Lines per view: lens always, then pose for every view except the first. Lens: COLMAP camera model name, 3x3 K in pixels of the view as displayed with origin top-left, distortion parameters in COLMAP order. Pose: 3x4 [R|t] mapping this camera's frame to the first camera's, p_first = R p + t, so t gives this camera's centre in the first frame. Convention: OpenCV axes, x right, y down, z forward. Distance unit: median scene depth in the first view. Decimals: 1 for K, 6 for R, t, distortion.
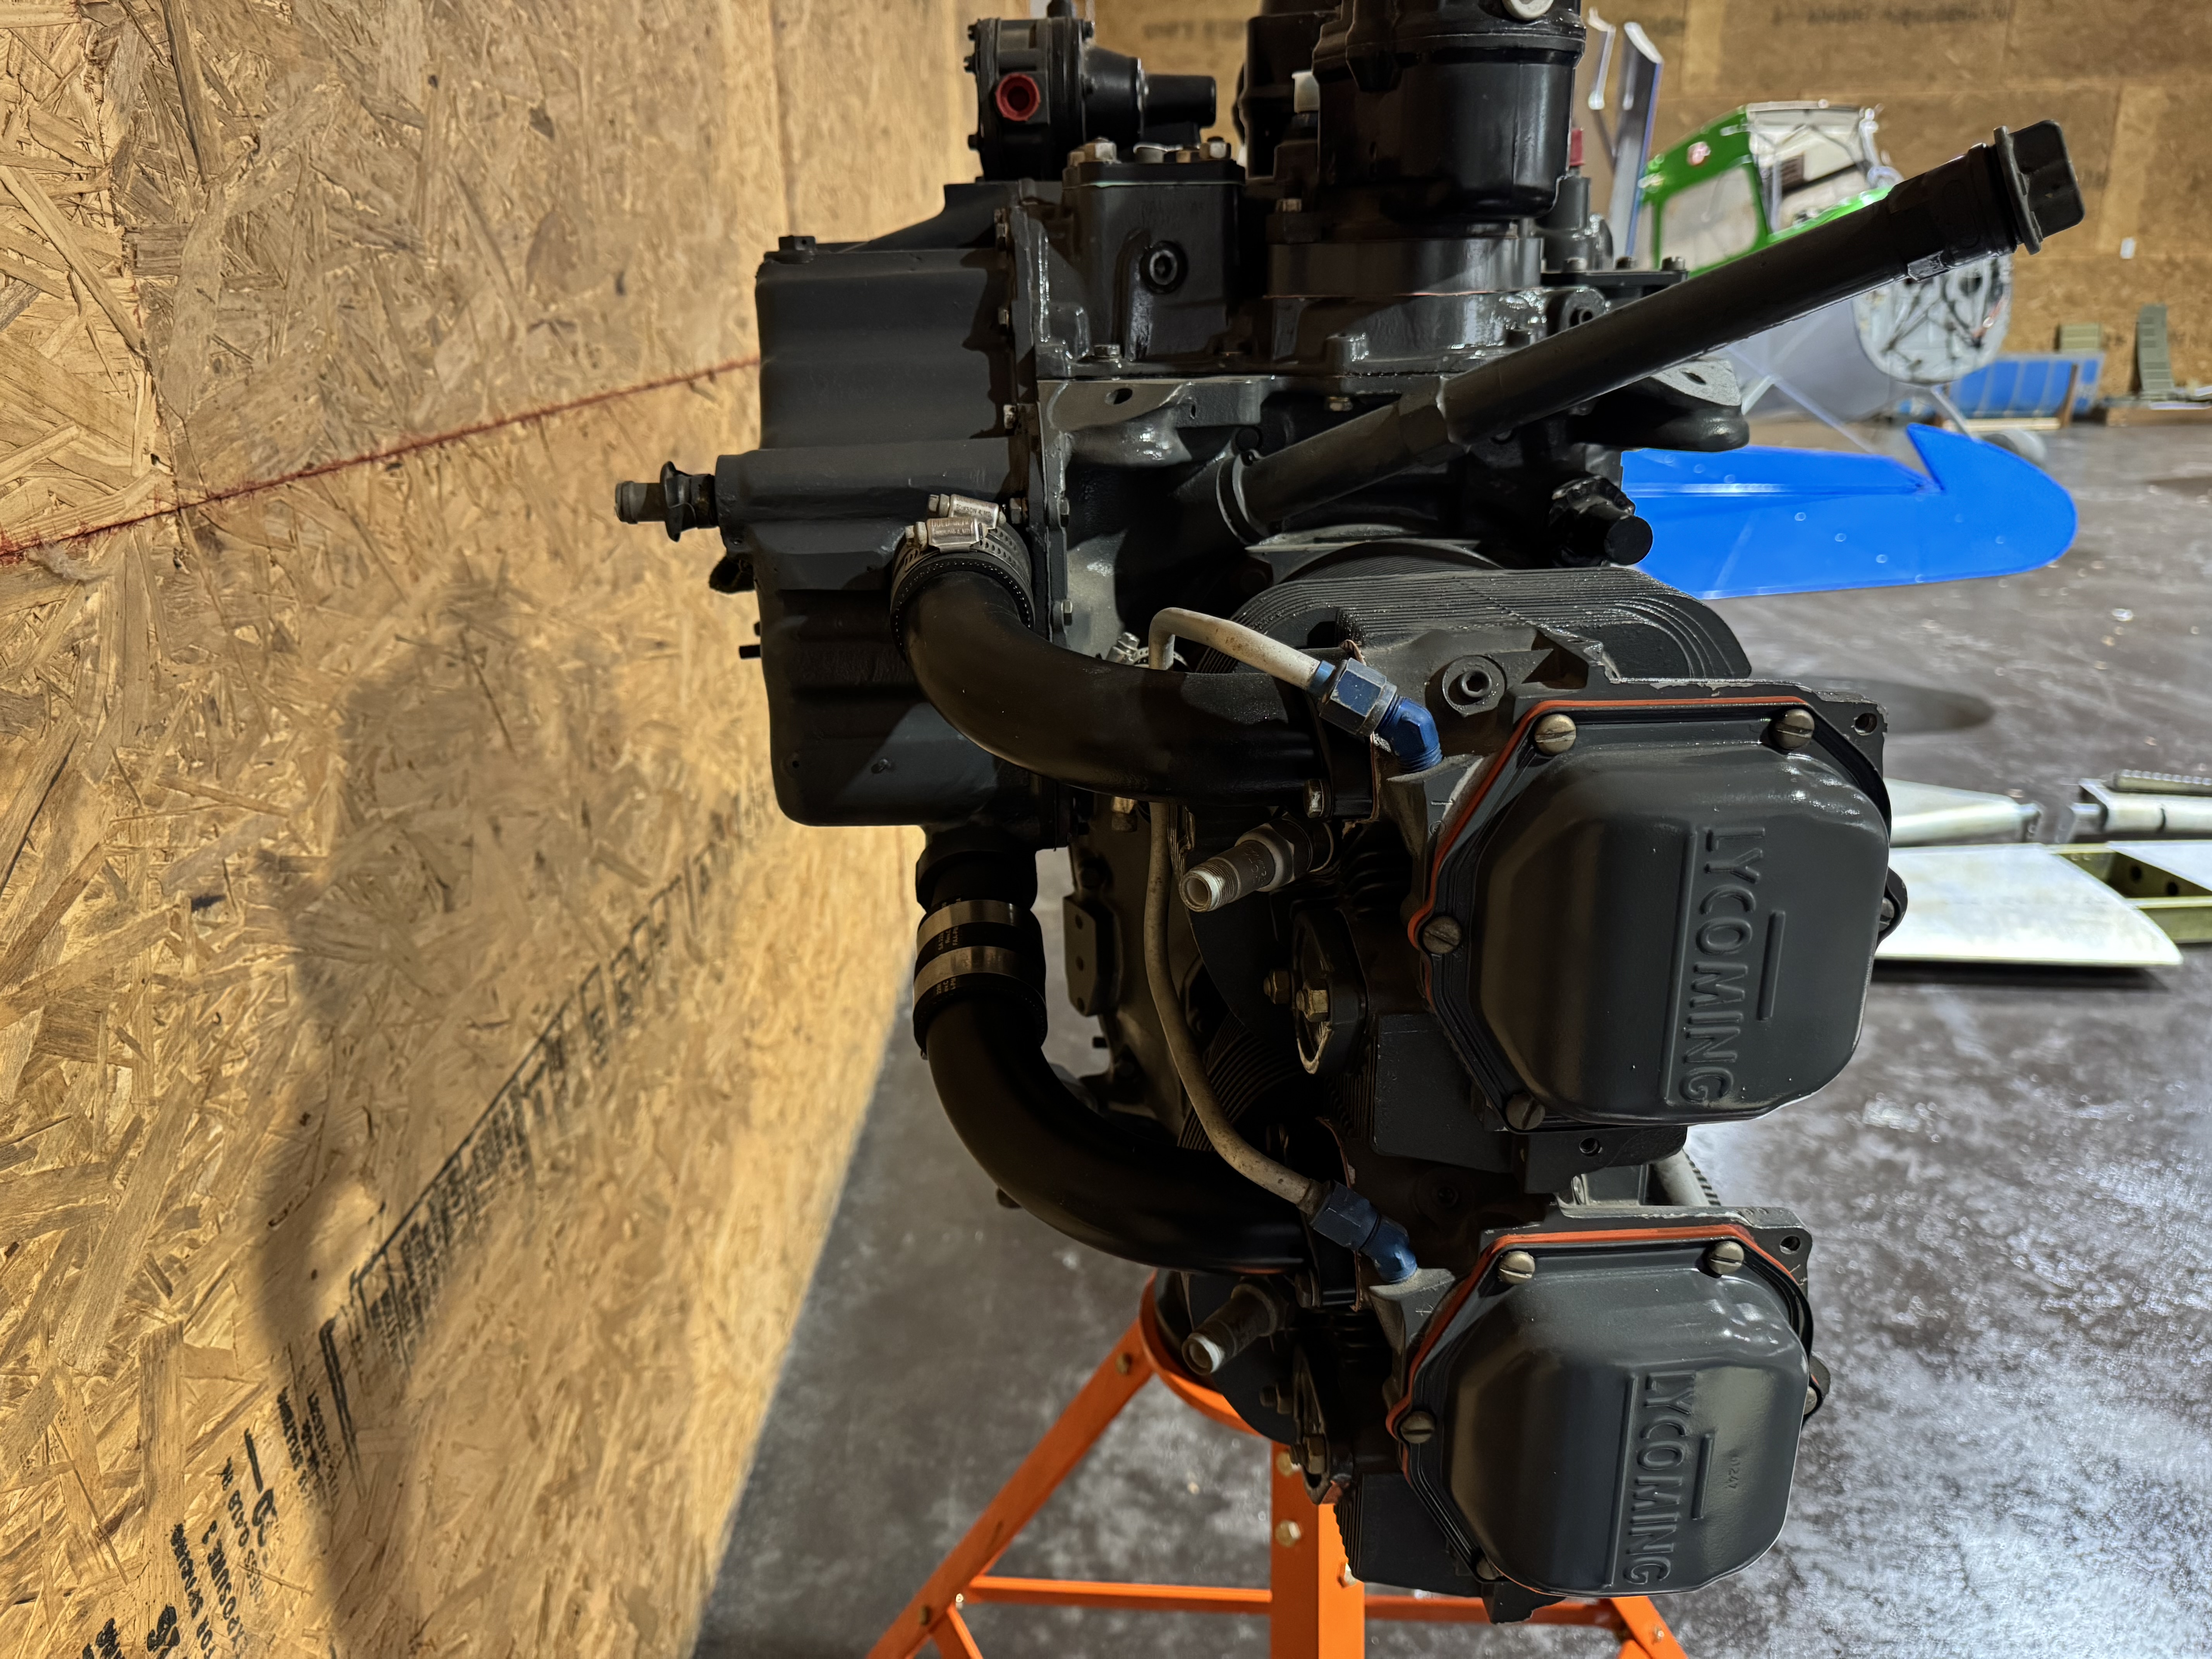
lens RADIAL K [[1560.8, 0, 1093.9], [0, 1560.8, 837.1], [0, 0, 1]] dist [0.041740, -0.049737]
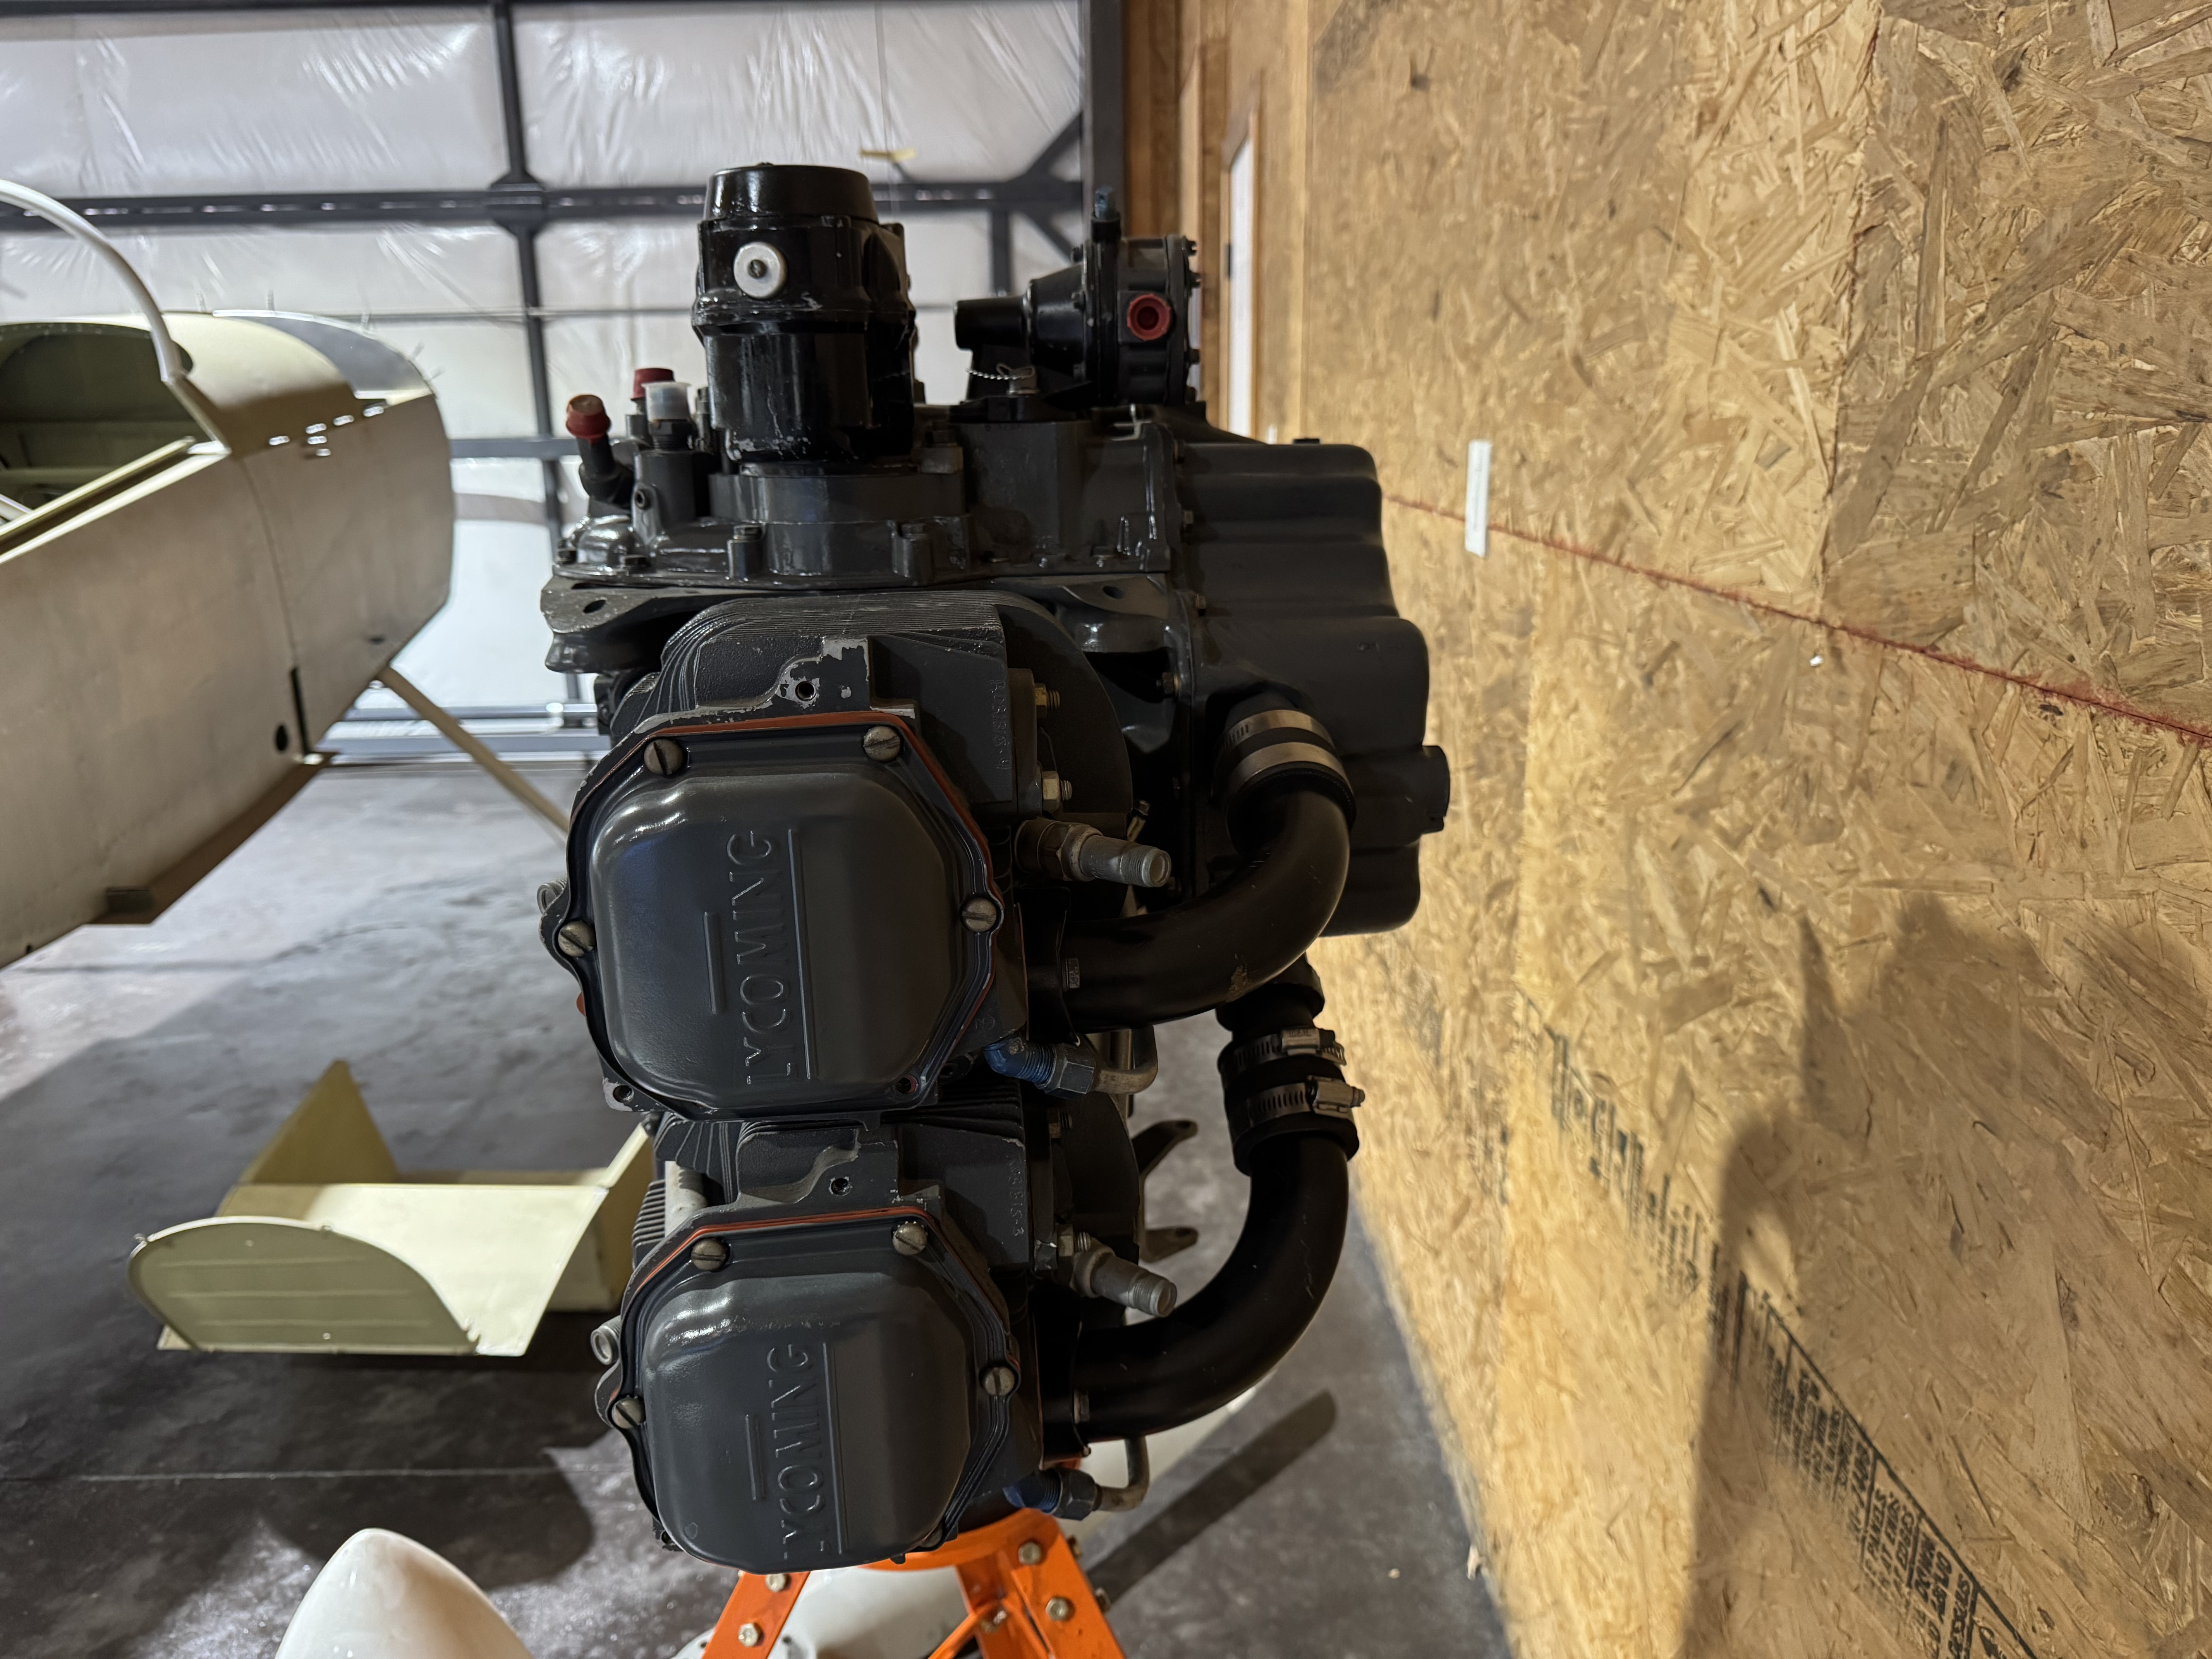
lens RADIAL K [[1560.8, 0, 1110.5], [0, 1560.8, 854.5], [0, 0, 1]] dist [0.041740, -0.049737]
pose [[-0.998488, 0.050892, -0.020791, 0.001516], [0.029211, 0.811526, 0.583585, -0.075324], [0.046572, 0.582095, -0.811786, 0.195995]]
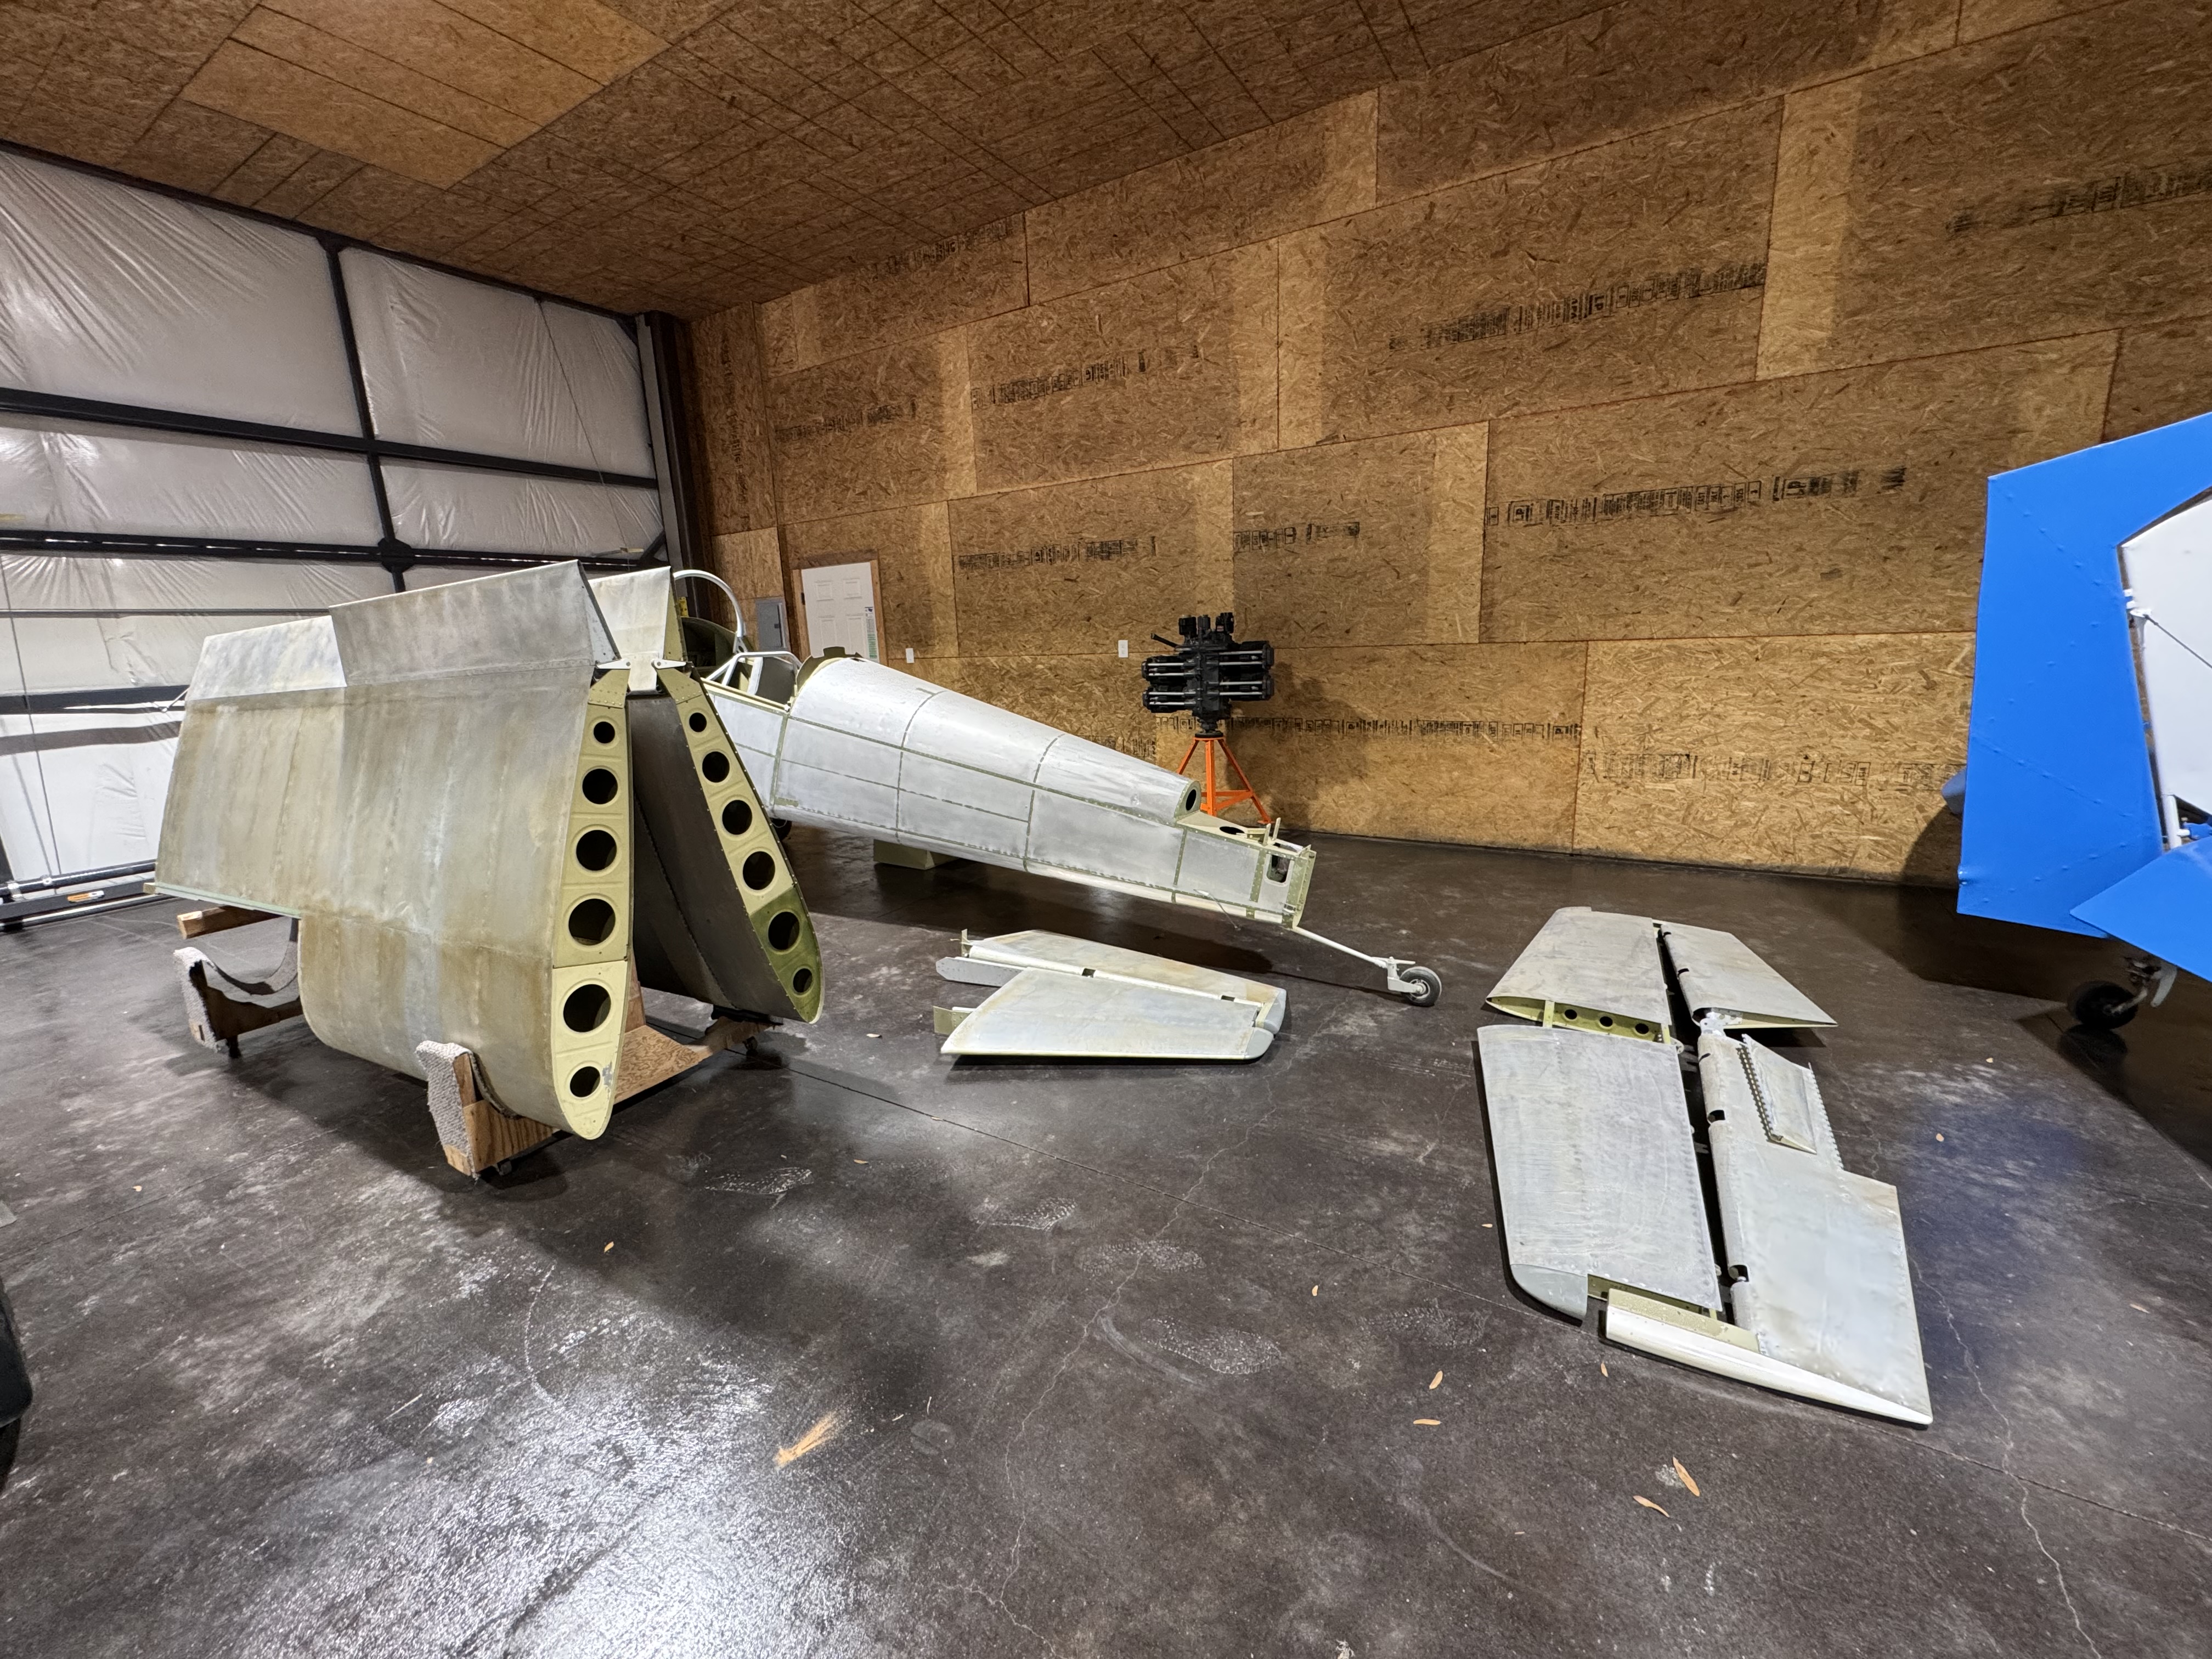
lens RADIAL K [[880.9, 0, 1106.6], [0, 880.9, 824.7], [0, 0, 1]] dist [-0.002955, 0.000180]
pose [[-0.500904, 0.230230, -0.834320, 0.657309], [-0.242939, 0.887817, 0.390847, -0.152803], [0.830708, 0.398465, -0.388779, 0.351982]]
